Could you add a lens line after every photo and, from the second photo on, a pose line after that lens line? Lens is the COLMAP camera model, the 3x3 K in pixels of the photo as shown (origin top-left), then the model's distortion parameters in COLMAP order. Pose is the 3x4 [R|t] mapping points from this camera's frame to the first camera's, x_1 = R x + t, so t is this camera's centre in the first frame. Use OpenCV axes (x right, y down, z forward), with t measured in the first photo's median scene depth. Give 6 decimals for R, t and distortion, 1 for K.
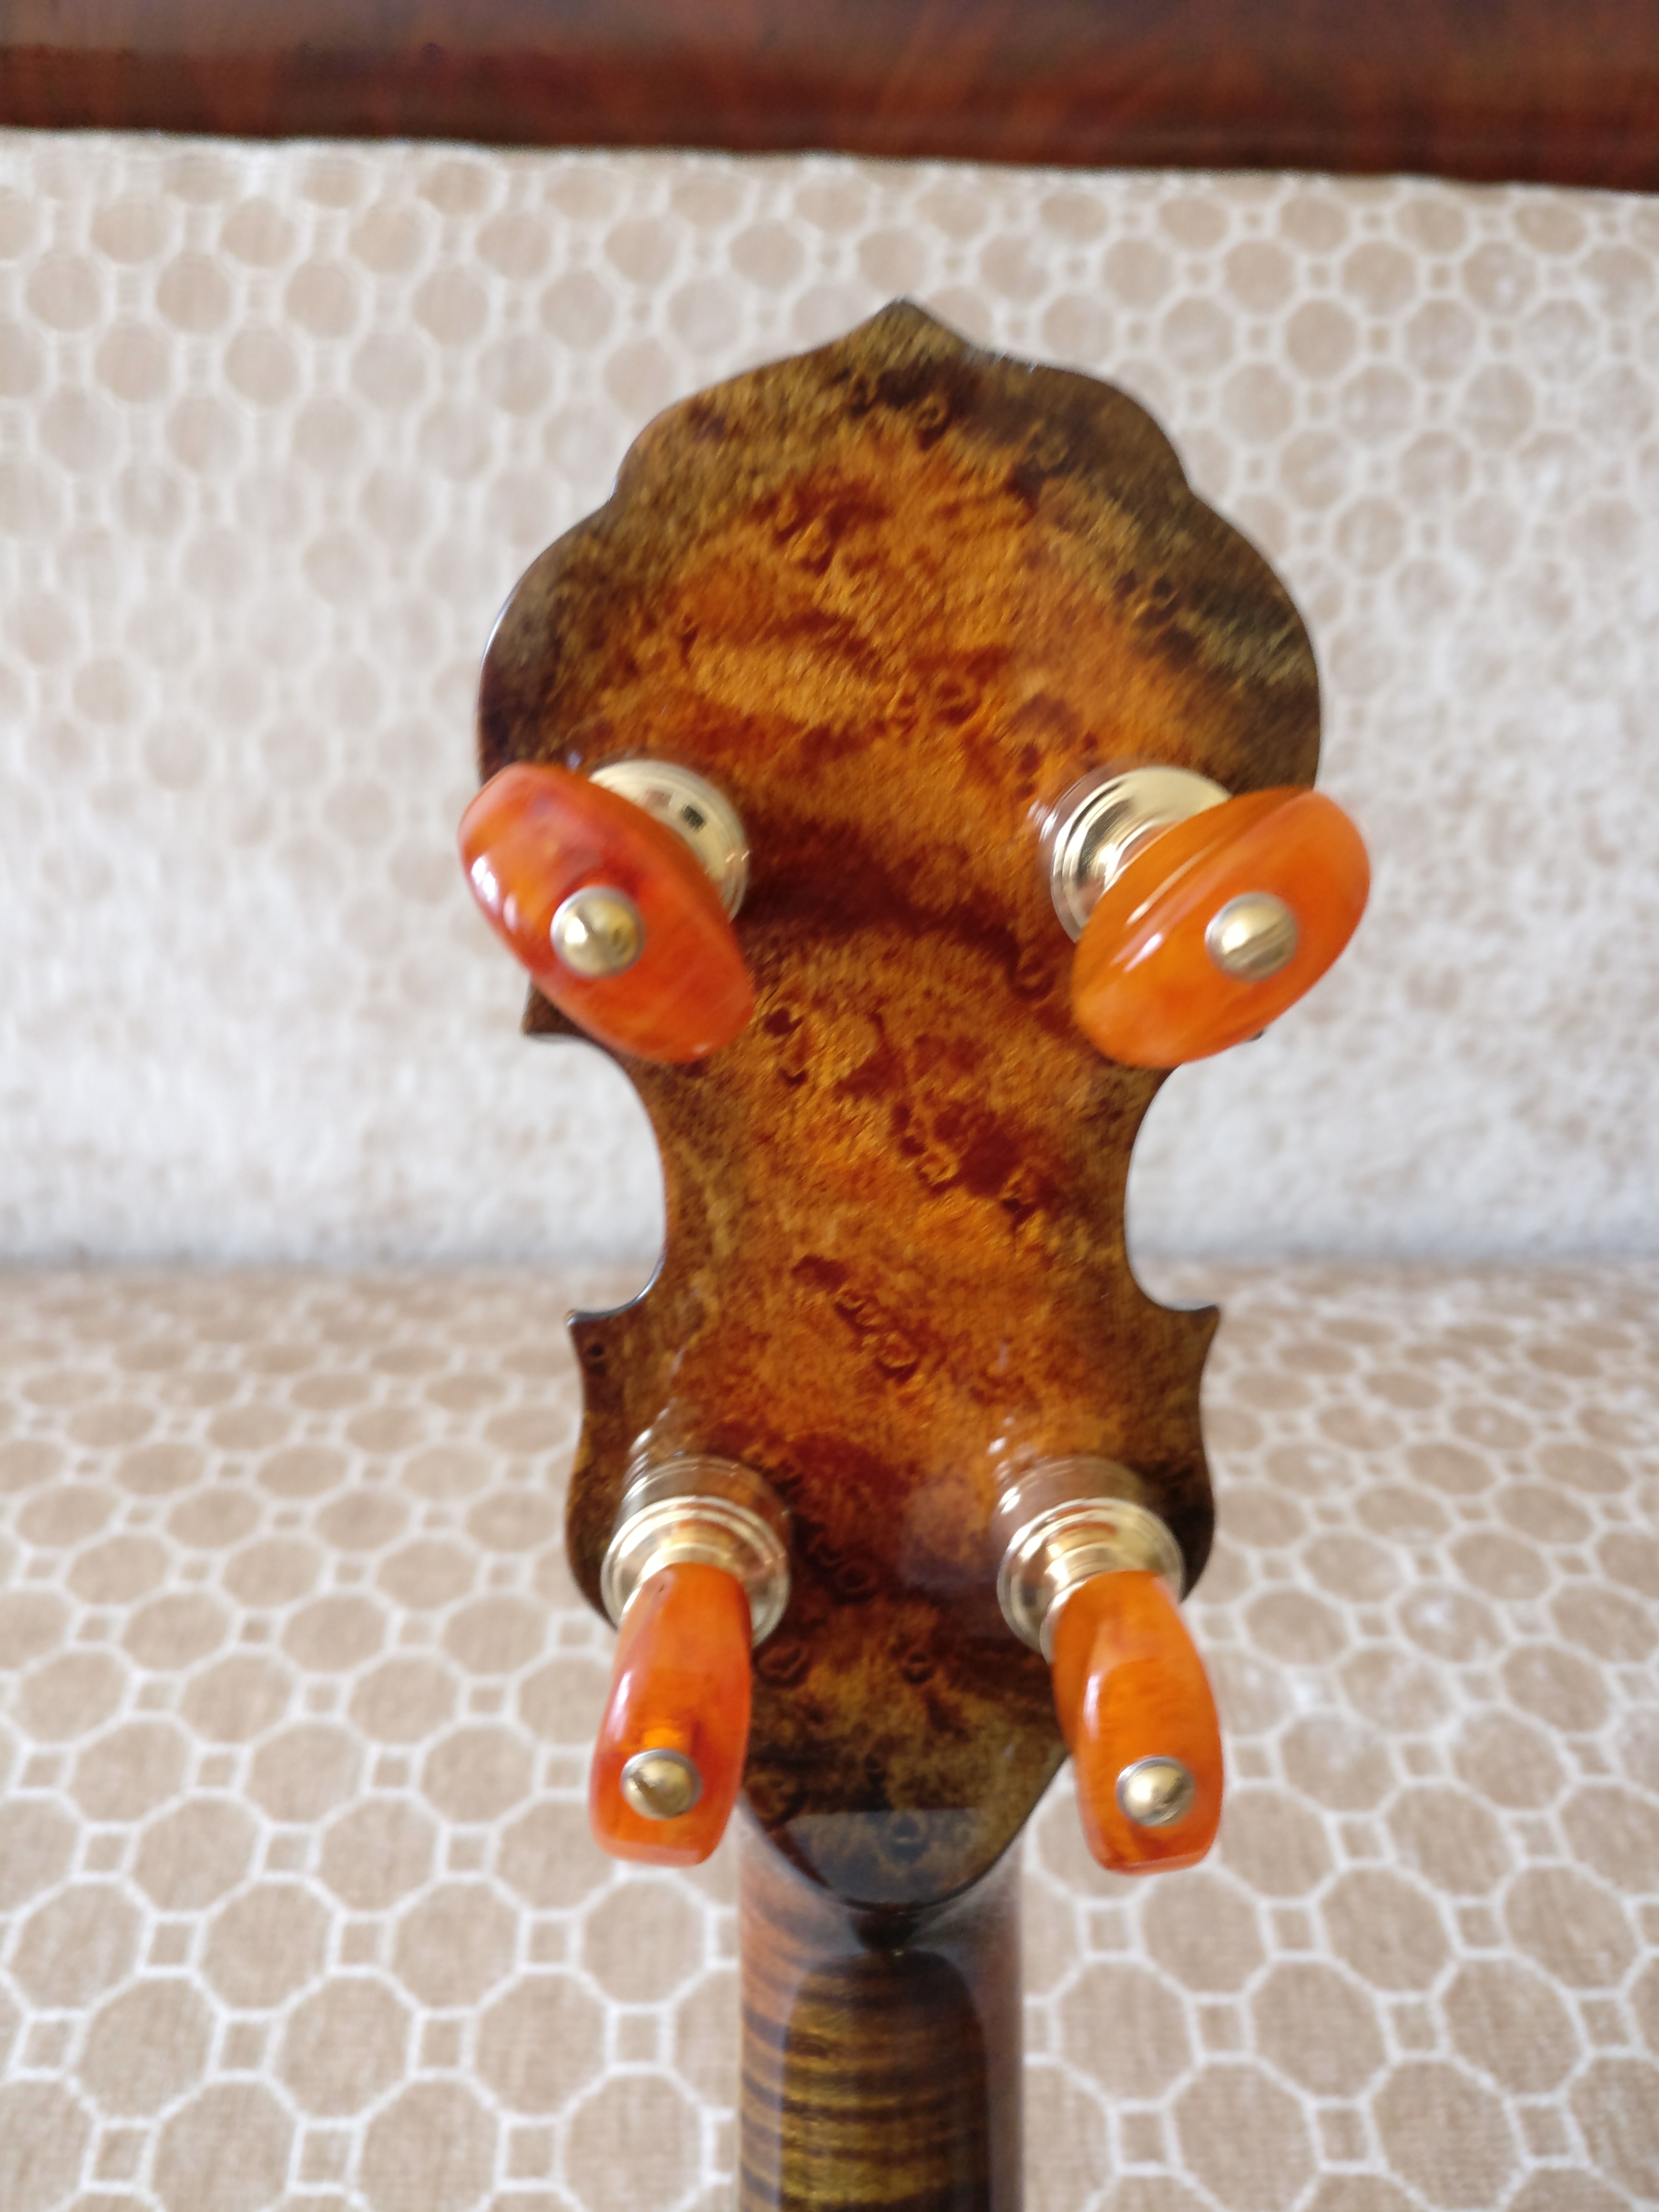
lens RADIAL K [[1870.5, 0, 829.5], [0, 1870.5, 1106.0], [0, 0, 1]] dist [-0.067836, 0.103047]
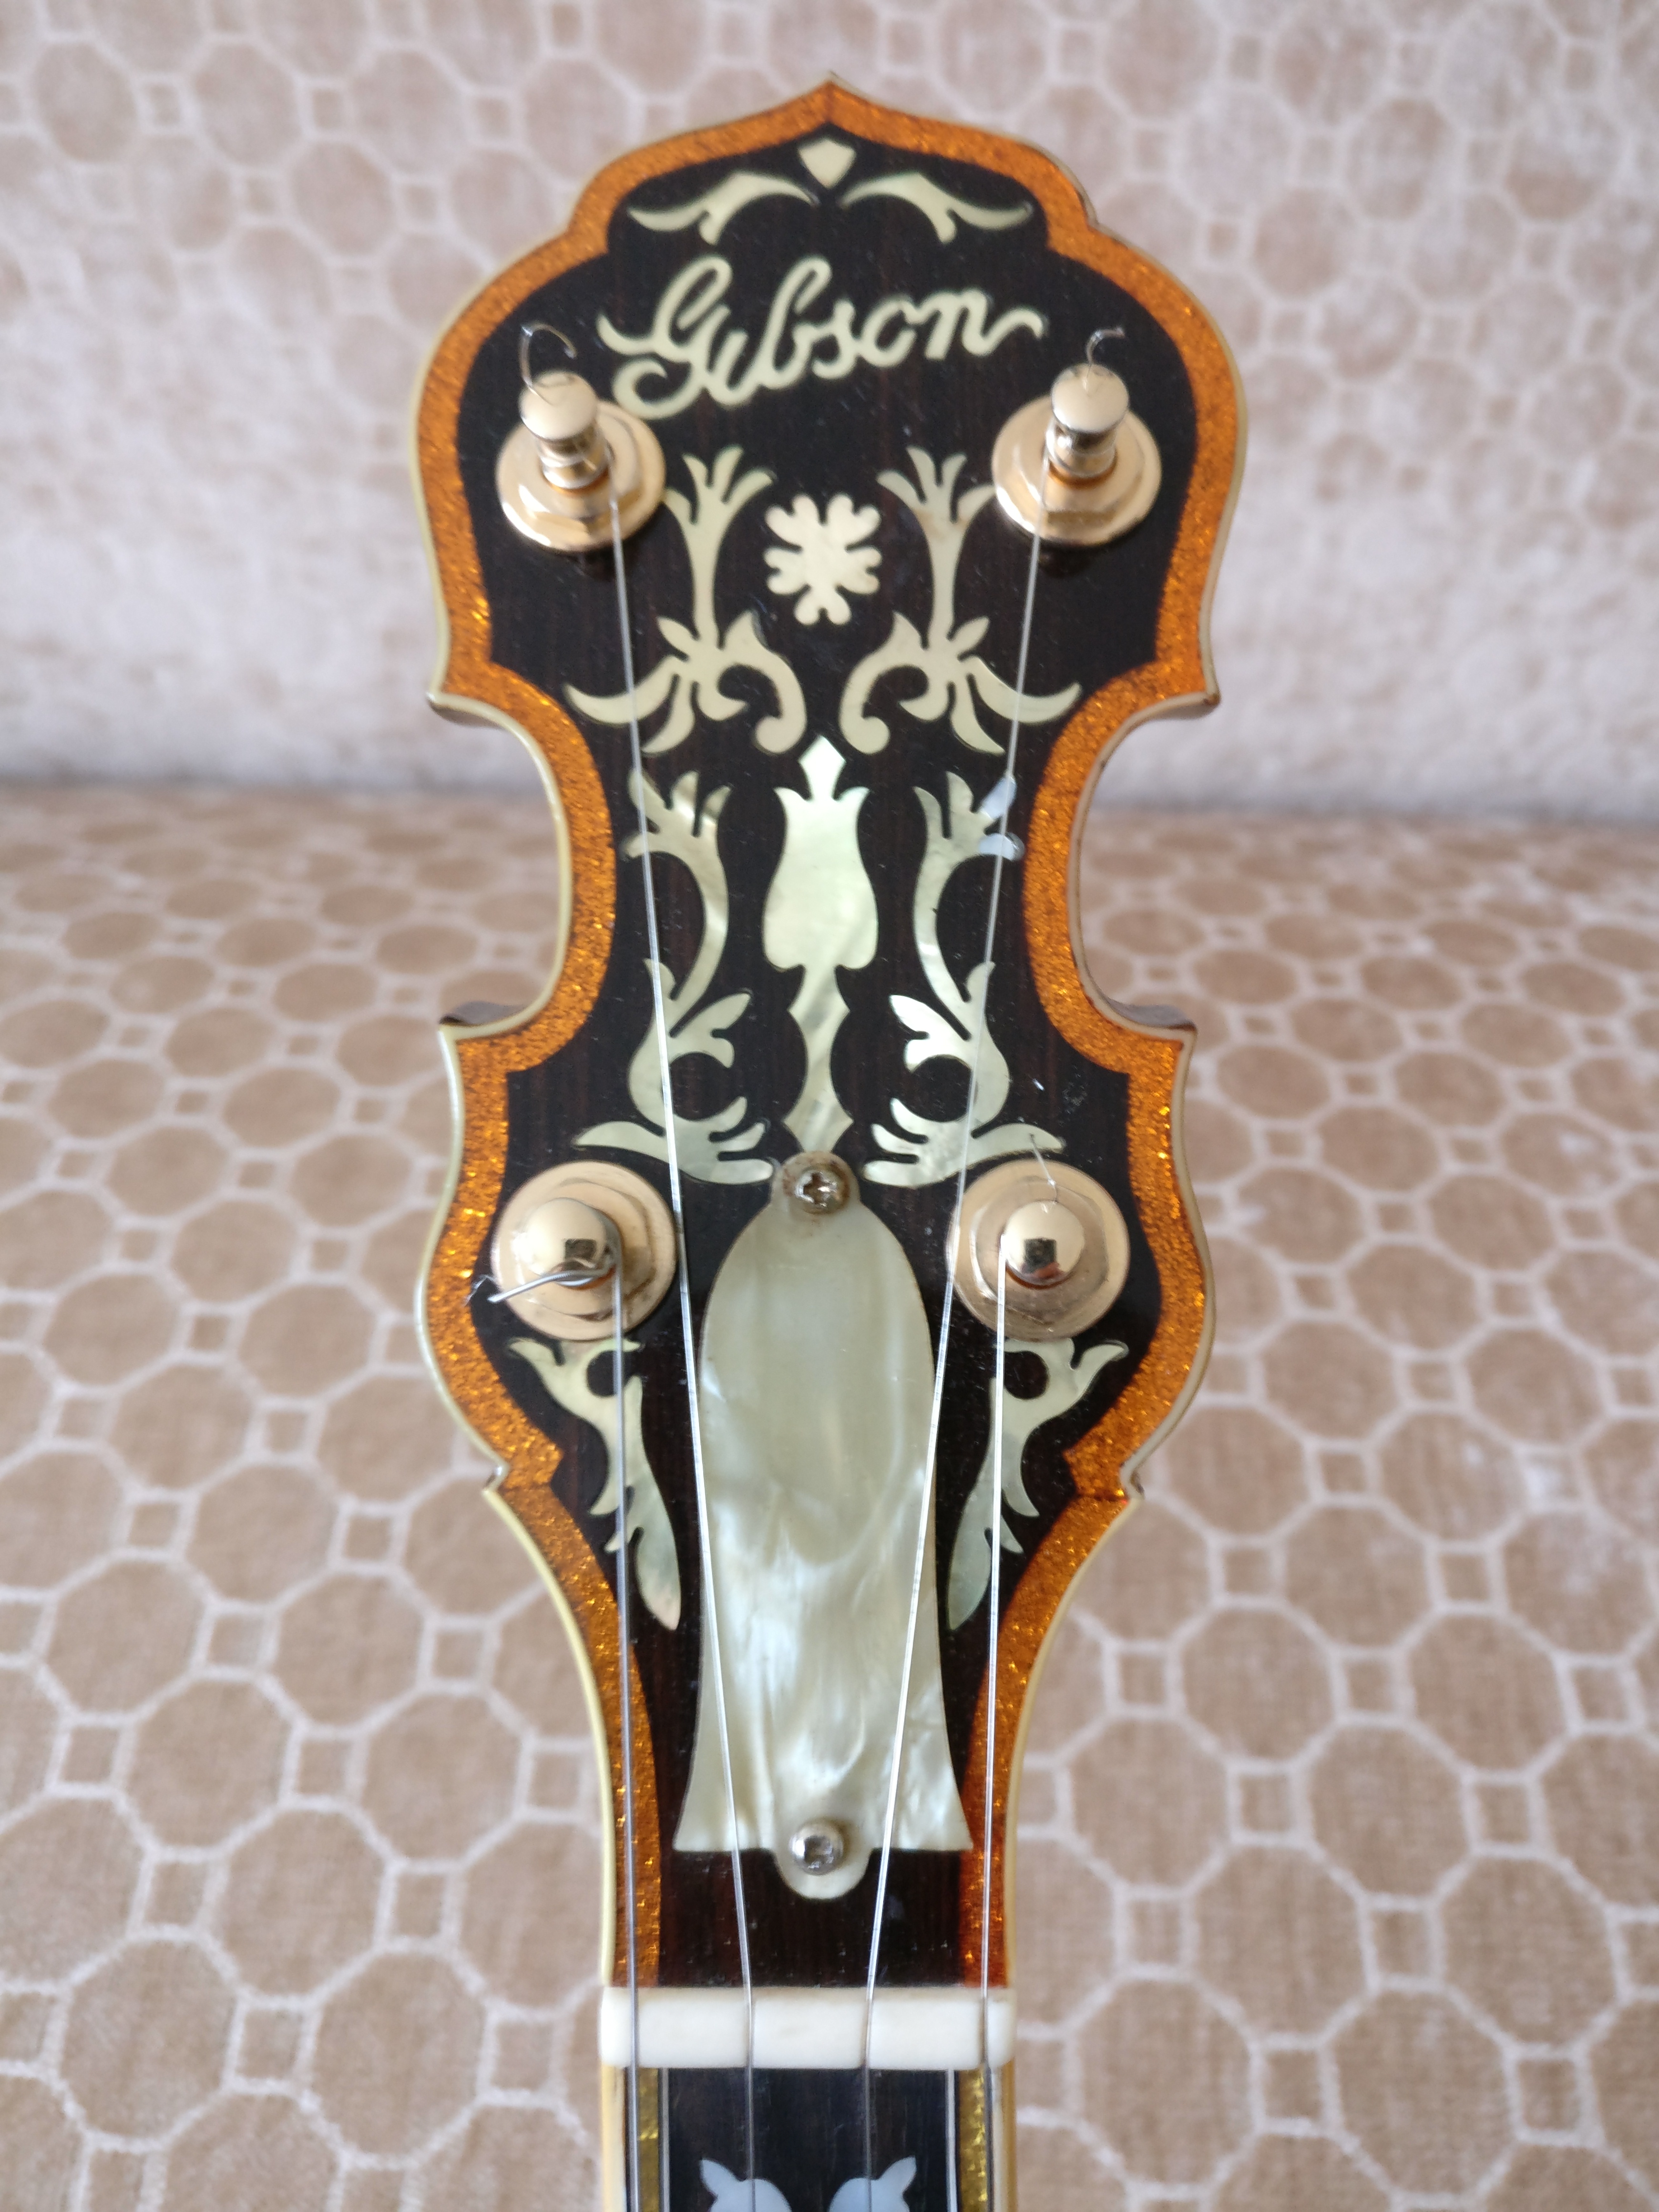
lens RADIAL K [[1892.6, 0, 863.8], [0, 1892.6, 1111.8], [0, 0, 1]] dist [-0.109848, 0.177167]
pose [[0.997845, 0.045824, -0.046965, 0.004541], [-0.029502, 0.952633, 0.302688, -0.065653], [0.058610, -0.300650, 0.951932, 0.321989]]
